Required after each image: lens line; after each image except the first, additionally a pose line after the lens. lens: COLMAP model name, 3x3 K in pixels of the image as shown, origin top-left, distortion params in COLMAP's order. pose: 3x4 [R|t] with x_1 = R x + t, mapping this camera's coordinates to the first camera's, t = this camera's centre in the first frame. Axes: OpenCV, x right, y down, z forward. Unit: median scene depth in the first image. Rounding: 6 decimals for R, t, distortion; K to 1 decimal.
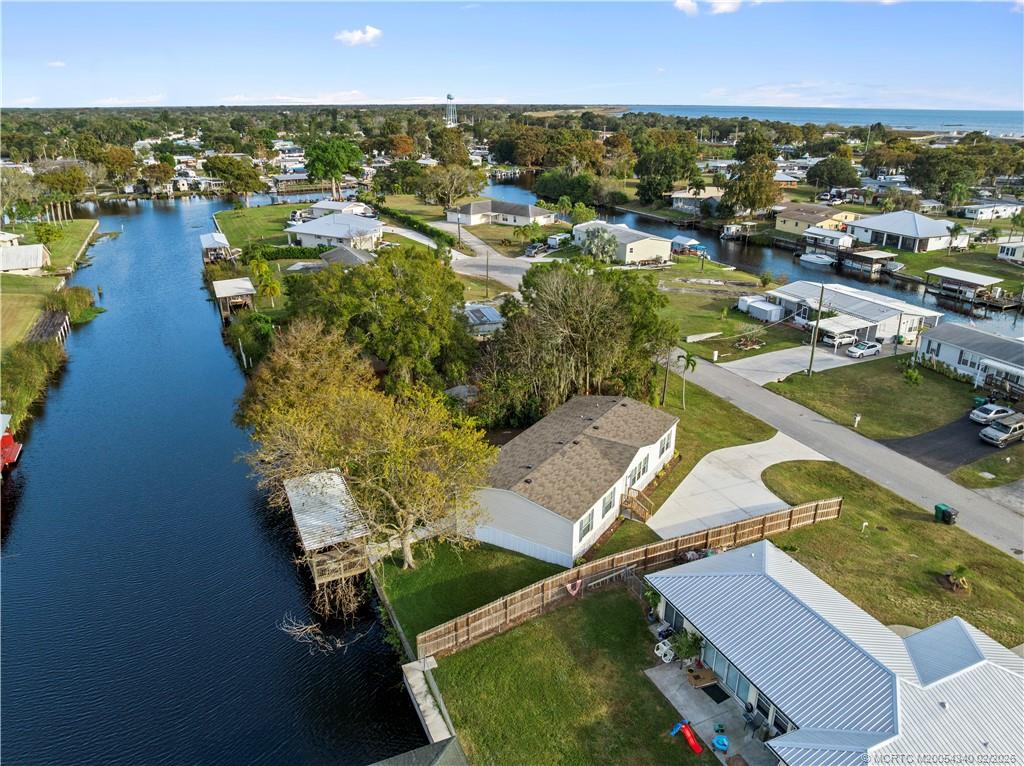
lens RADIAL K [[721.7, 0, 516.4], [0, 721.7, 380.9], [0, 0, 1]] dist [-0.035586, -0.000560]
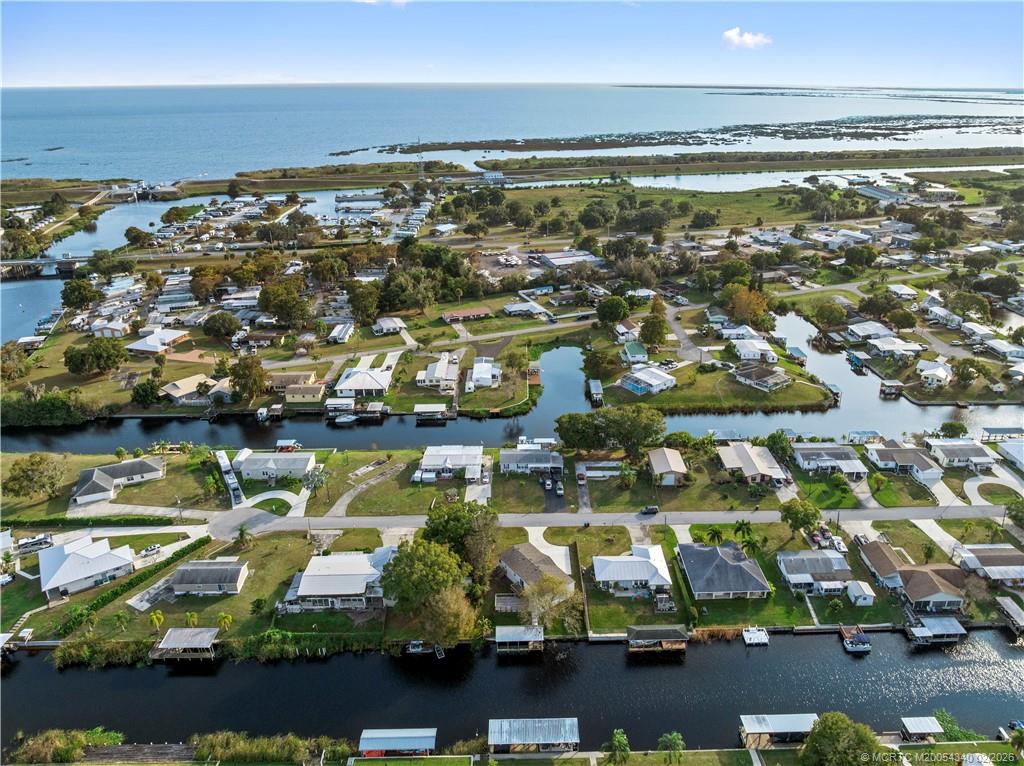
lens RADIAL K [[721.7, 0, 516.4], [0, 721.7, 380.9], [0, 0, 1]] dist [-0.035586, -0.000560]
pose [[0.415635, -0.368224, 0.831660, -1.687444], [0.347202, 0.909373, 0.229112, -1.044899], [-0.840653, 0.193527, 0.505815, -0.501600]]
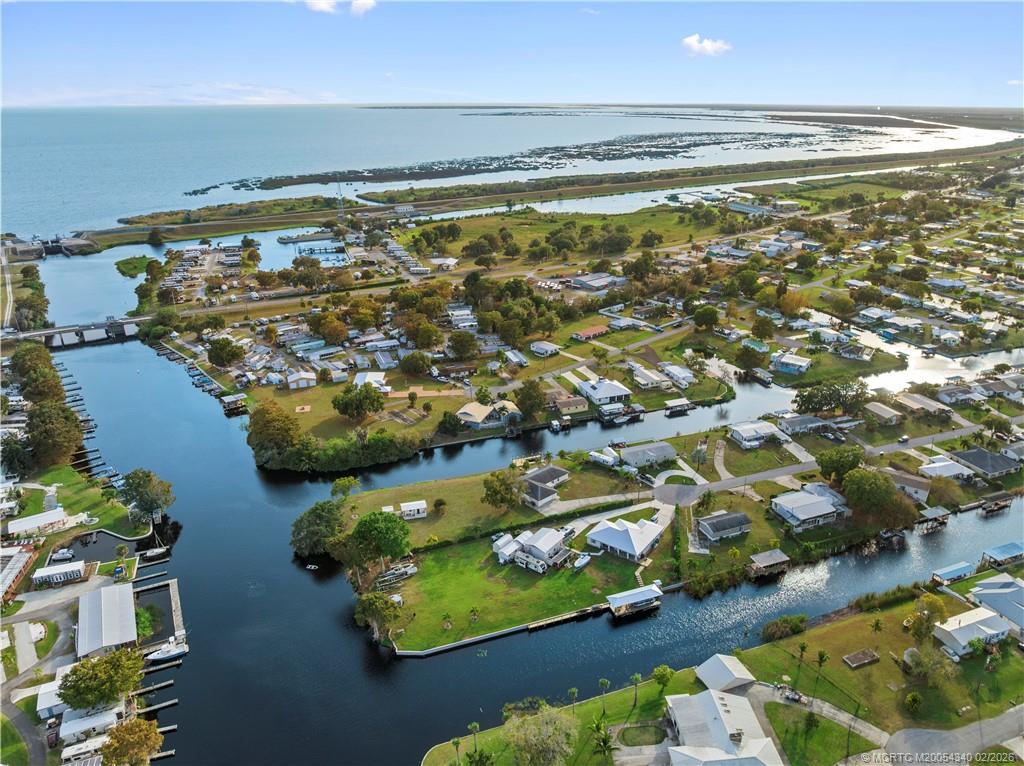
lens RADIAL K [[721.7, 0, 516.4], [0, 721.7, 380.9], [0, 0, 1]] dist [-0.035586, -0.000560]
pose [[0.091931, -0.379741, 0.920514, -3.247286], [0.376578, 0.869032, 0.320894, -2.249850], [-0.921812, 0.317145, 0.222893, 1.583681]]
